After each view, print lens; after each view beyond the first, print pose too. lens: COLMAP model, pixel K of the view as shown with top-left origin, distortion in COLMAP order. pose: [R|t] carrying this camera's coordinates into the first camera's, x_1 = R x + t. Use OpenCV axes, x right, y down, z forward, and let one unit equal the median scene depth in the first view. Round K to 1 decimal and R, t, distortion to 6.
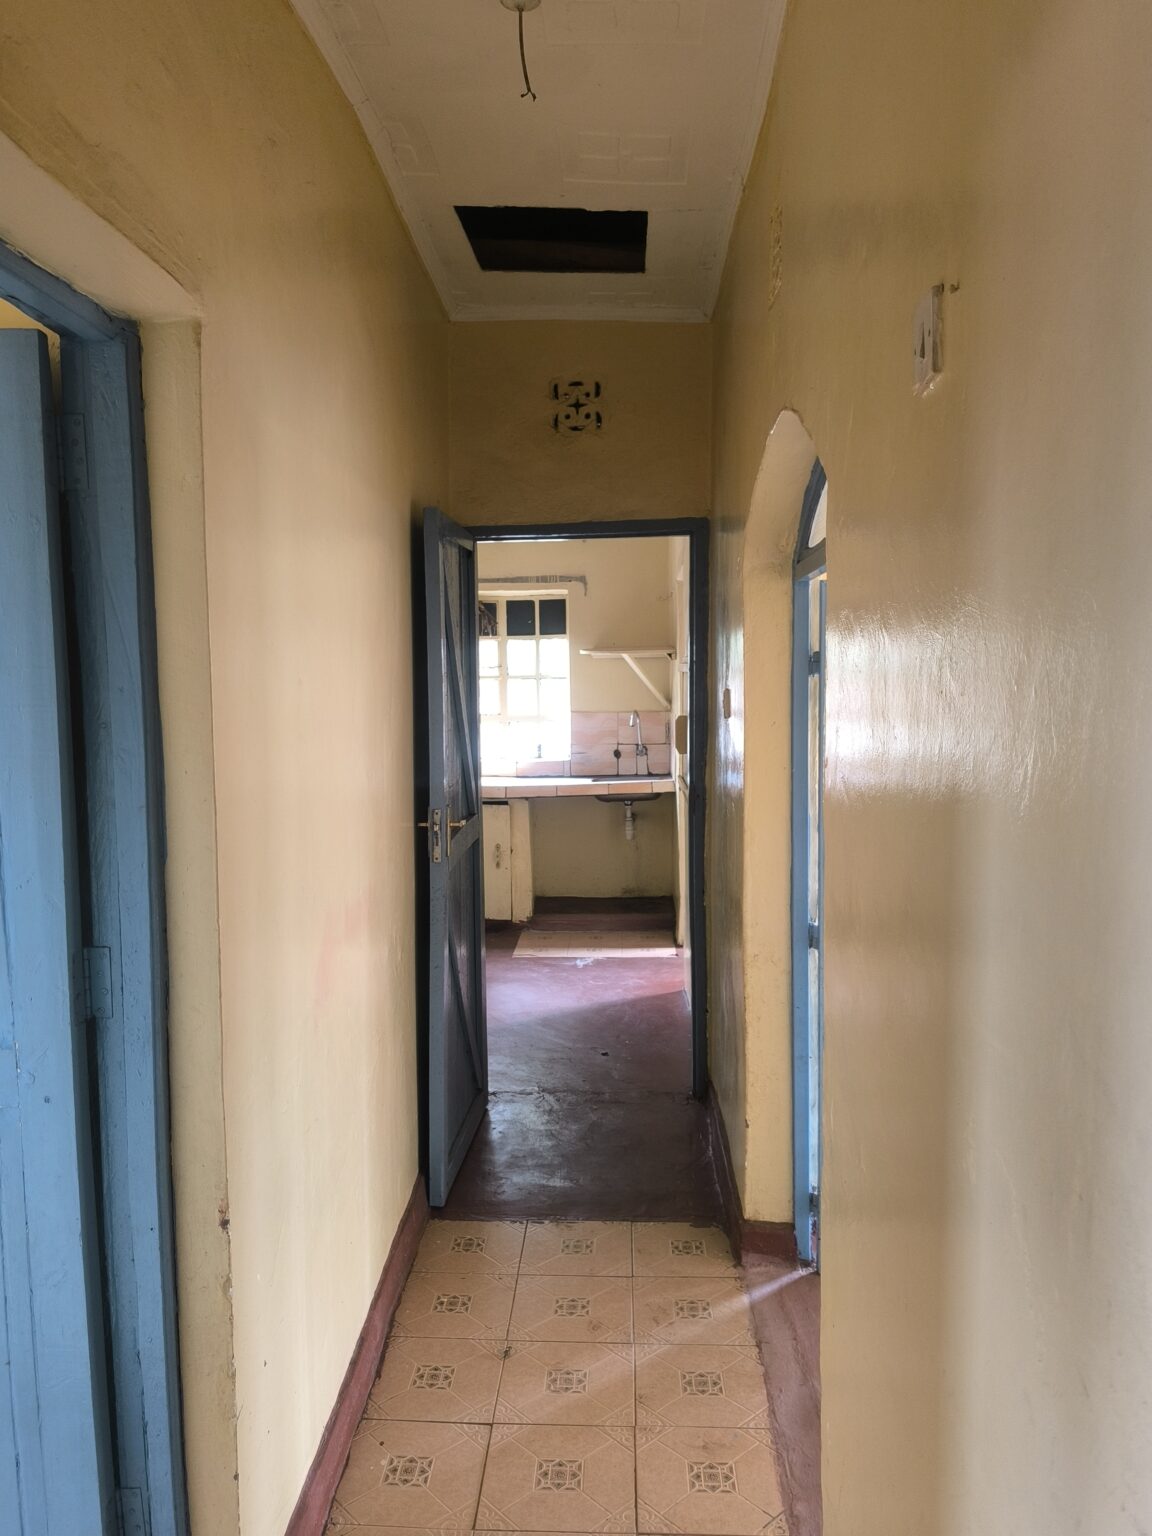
lens RADIAL K [[1155.0, 0, 574.6], [0, 1155.0, 769.1], [0, 0, 1]] dist [0.015628, -0.000019]
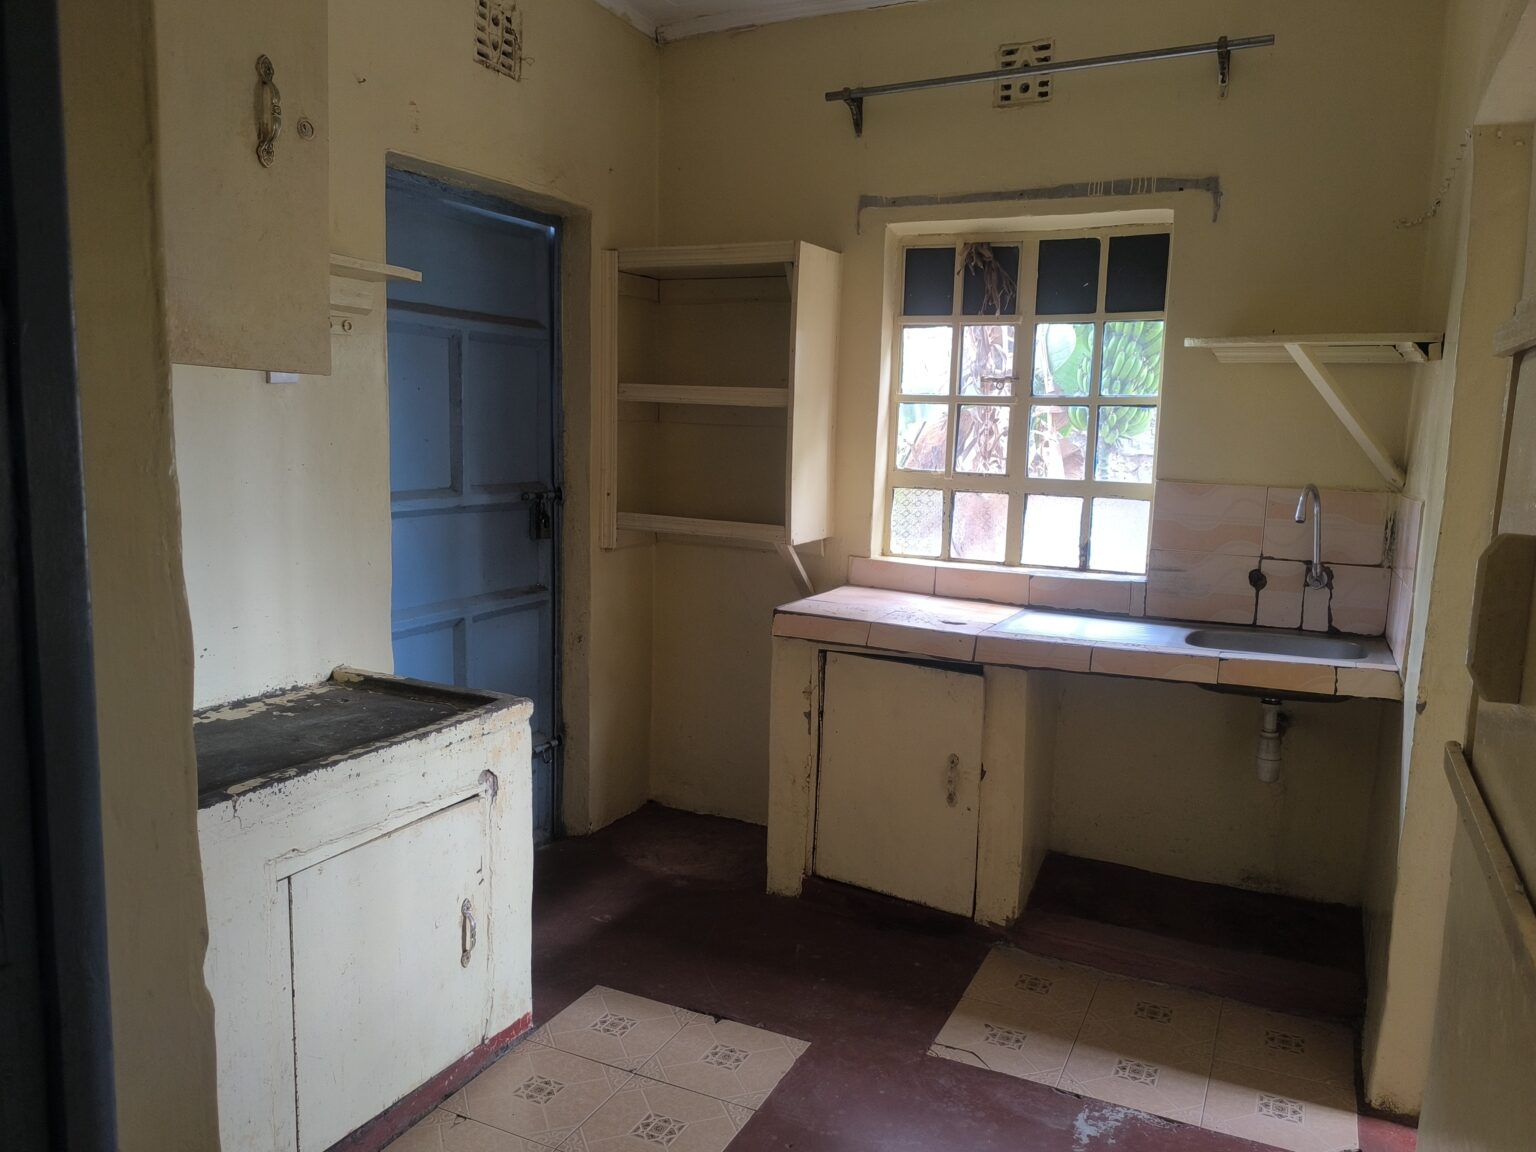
lens RADIAL K [[1155.0, 0, 765.5], [0, 1155.0, 568.7], [0, 0, 1]] dist [0.015628, -0.000019]
pose [[0.919834, 0.091435, -0.381504, 0.032787], [-0.071963, 0.995285, 0.065030, -0.033220], [0.385651, -0.032363, 0.922077, 0.514698]]
